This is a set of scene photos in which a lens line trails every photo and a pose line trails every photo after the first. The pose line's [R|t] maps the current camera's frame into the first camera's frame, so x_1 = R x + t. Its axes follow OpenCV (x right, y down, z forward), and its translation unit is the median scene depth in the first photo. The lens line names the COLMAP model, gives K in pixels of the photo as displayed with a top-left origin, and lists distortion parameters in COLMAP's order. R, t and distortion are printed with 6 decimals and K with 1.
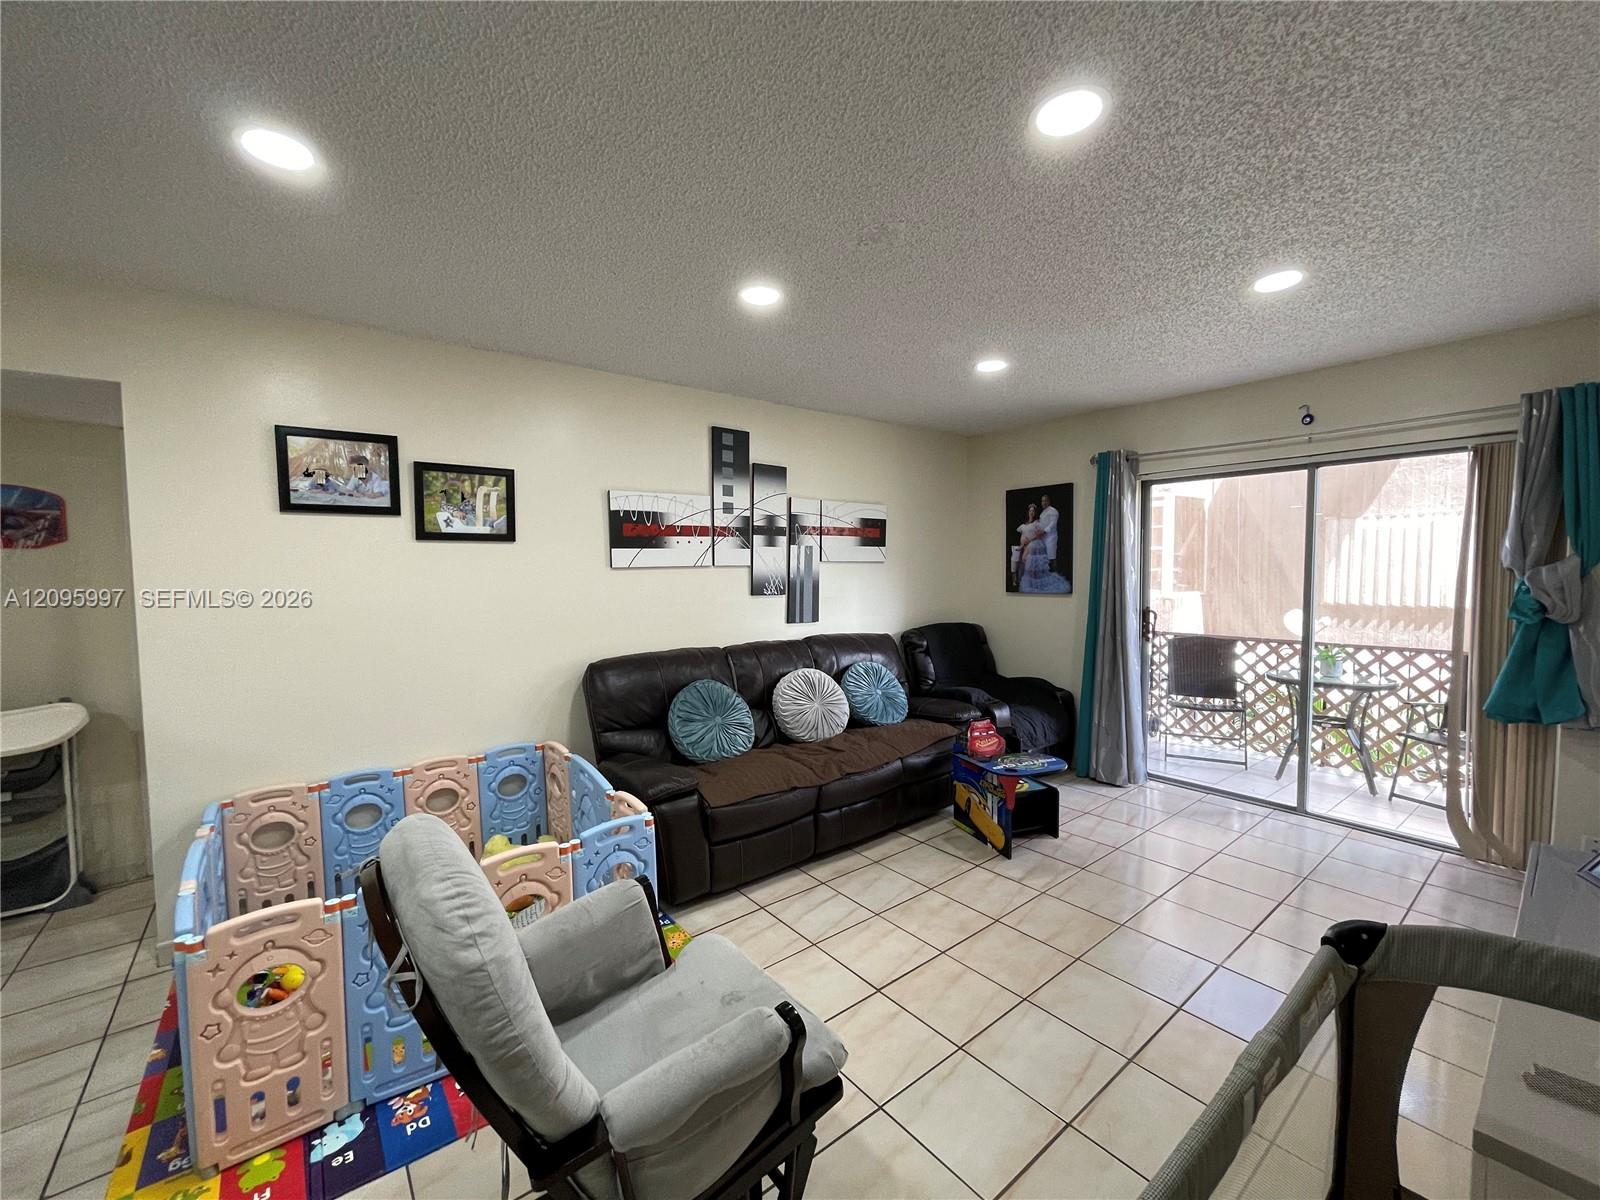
lens RADIAL K [[643.9, 0, 799.0], [0, 643.9, 598.0], [0, 0, 1]] dist [-0.008266, 0.001209]
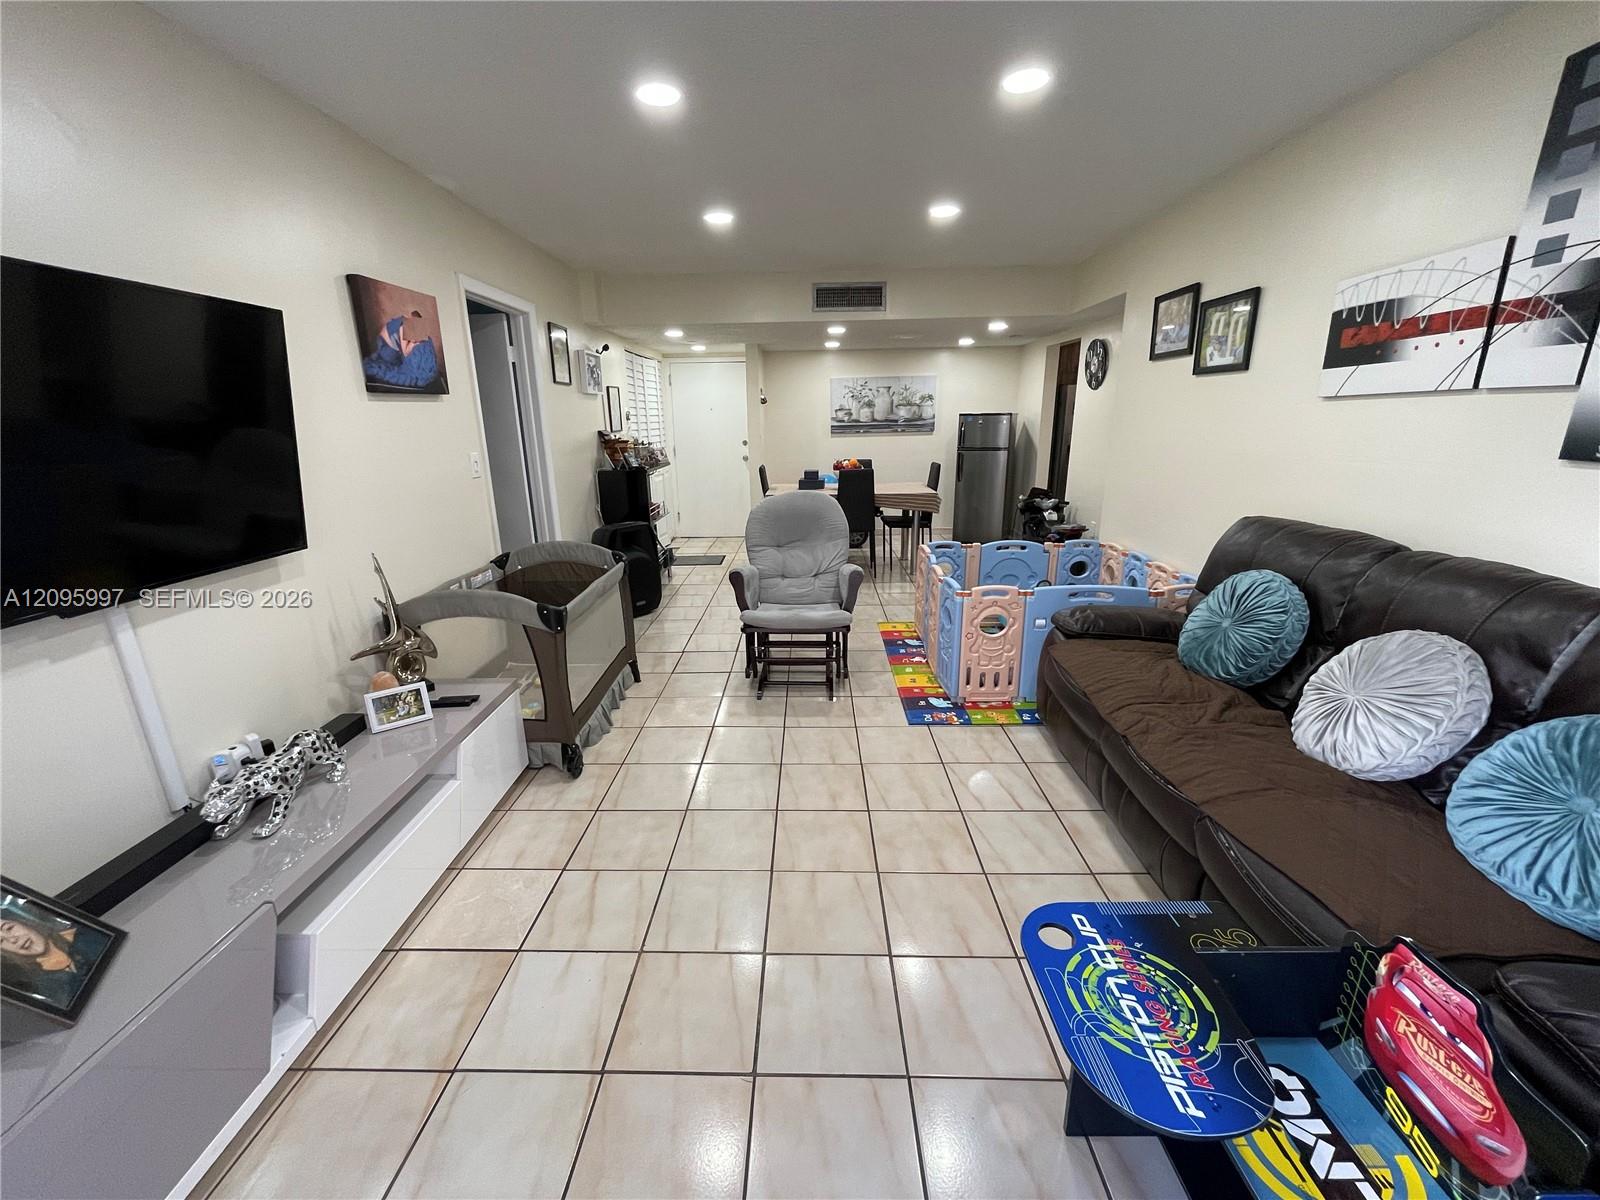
lens RADIAL K [[643.9, 0, 798.3], [0, 643.9, 608.8], [0, 0, 1]] dist [-0.008266, 0.001209]
pose [[-0.629088, 0.239416, -0.739546, 0.756987], [-0.016991, 0.946925, 0.321005, -0.047986], [0.777148, 0.214506, -0.591631, 1.144671]]
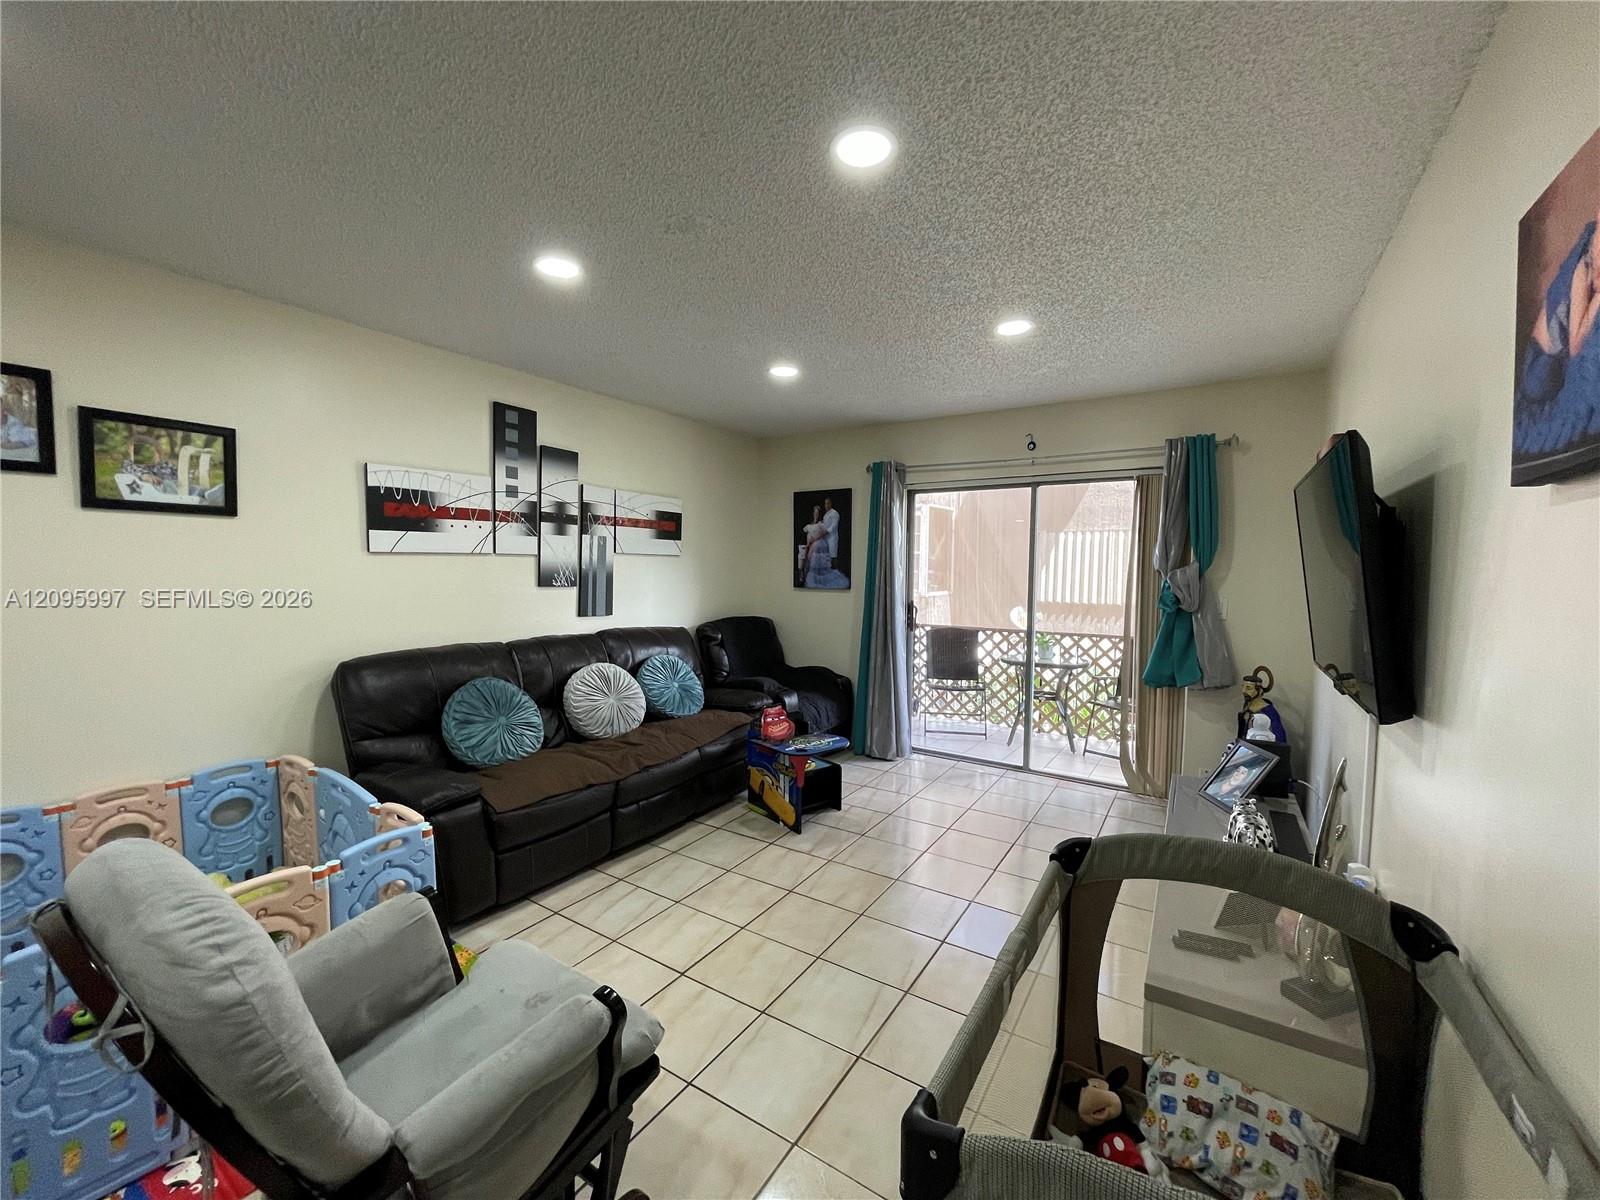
lens RADIAL K [[643.9, 0, 798.9], [0, 643.9, 599.8], [0, 0, 1]] dist [-0.008266, 0.001209]
pose [[0.944395, 0.001991, 0.328807, -0.030388], [-0.002302, 0.999997, 0.000556, 0.017641], [-0.328805, -0.001282, 0.944397, -0.011509]]
